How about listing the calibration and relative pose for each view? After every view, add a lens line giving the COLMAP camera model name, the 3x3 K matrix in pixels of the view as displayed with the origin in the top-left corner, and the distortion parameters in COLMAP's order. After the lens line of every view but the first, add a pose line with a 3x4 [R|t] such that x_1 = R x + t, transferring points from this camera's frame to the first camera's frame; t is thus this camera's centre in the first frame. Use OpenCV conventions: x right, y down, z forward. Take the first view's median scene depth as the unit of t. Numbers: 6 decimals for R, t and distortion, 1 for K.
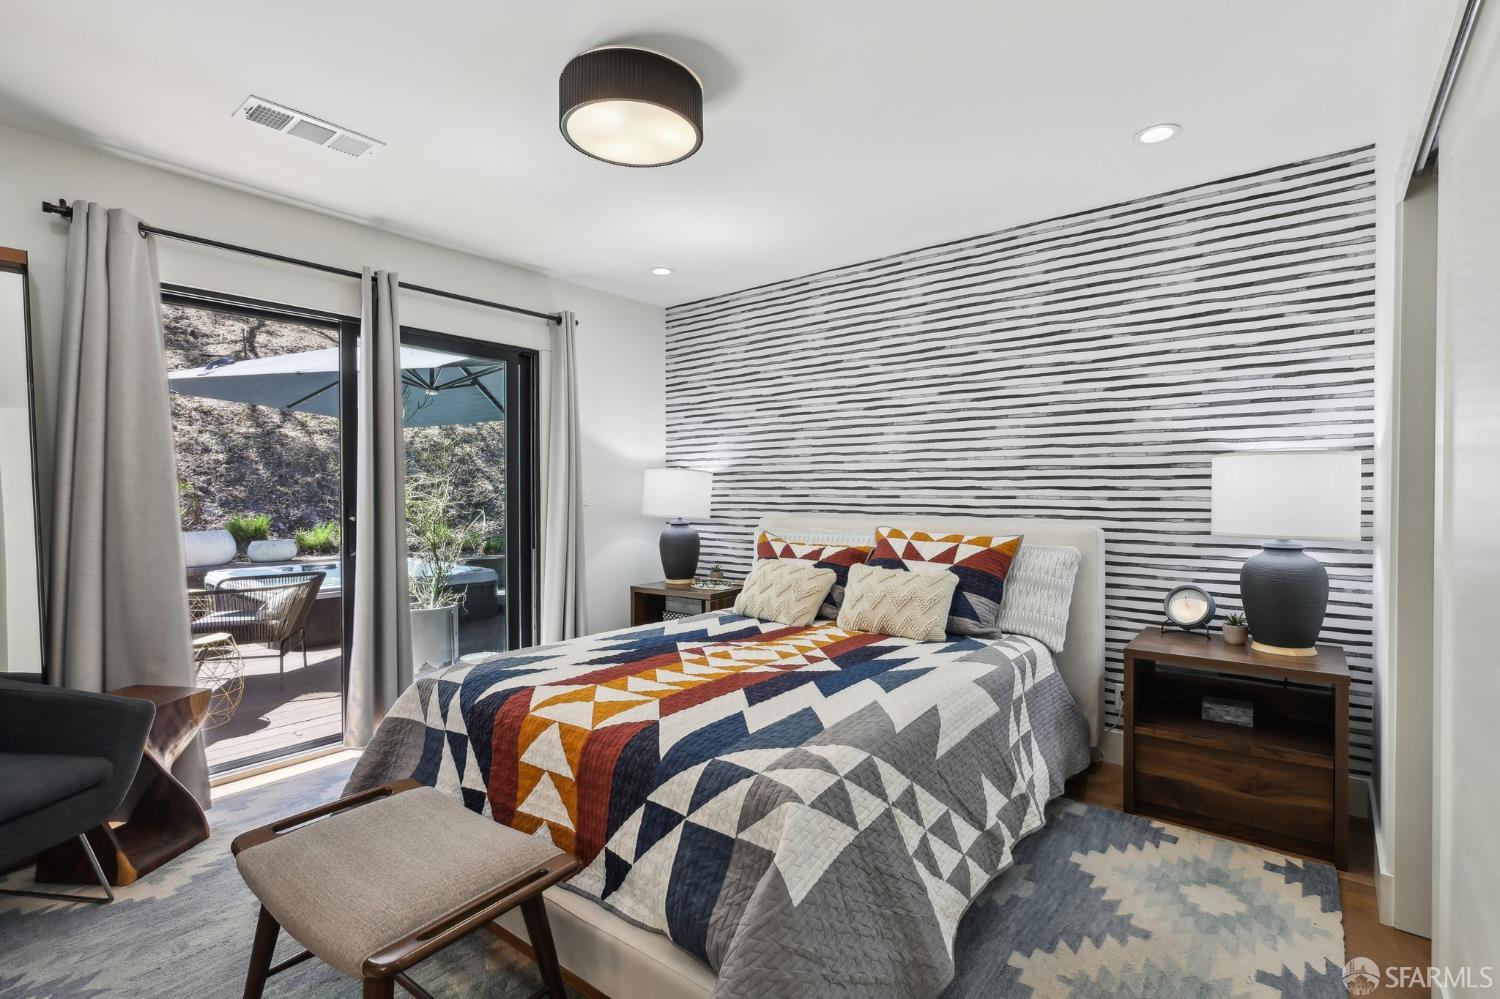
lens RADIAL K [[699.3, 0, 742.4], [0, 699.3, 501.6], [0, 0, 1]] dist [-0.000197, 0.000643]
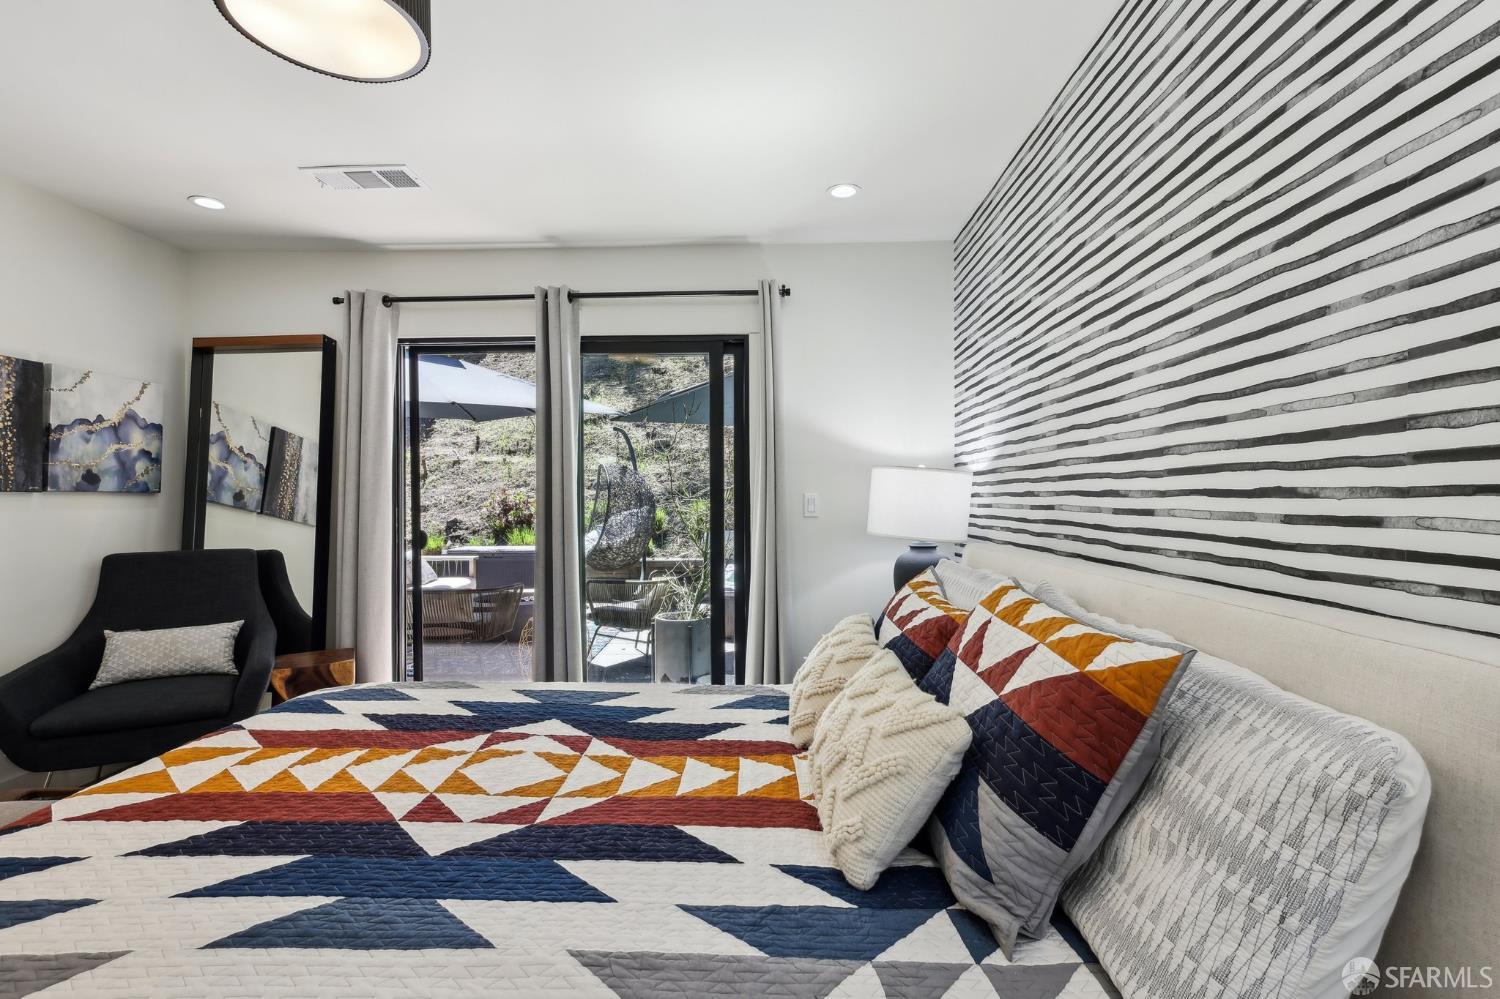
lens RADIAL K [[699.3, 0, 750.7], [0, 699.3, 488.4], [0, 0, 1]] dist [-0.000197, 0.000643]
pose [[0.604632, -0.010582, -0.796435, 0.494084], [-0.007878, 0.999783, -0.019264, -0.013534], [0.796466, 0.017922, 0.604418, 0.625270]]
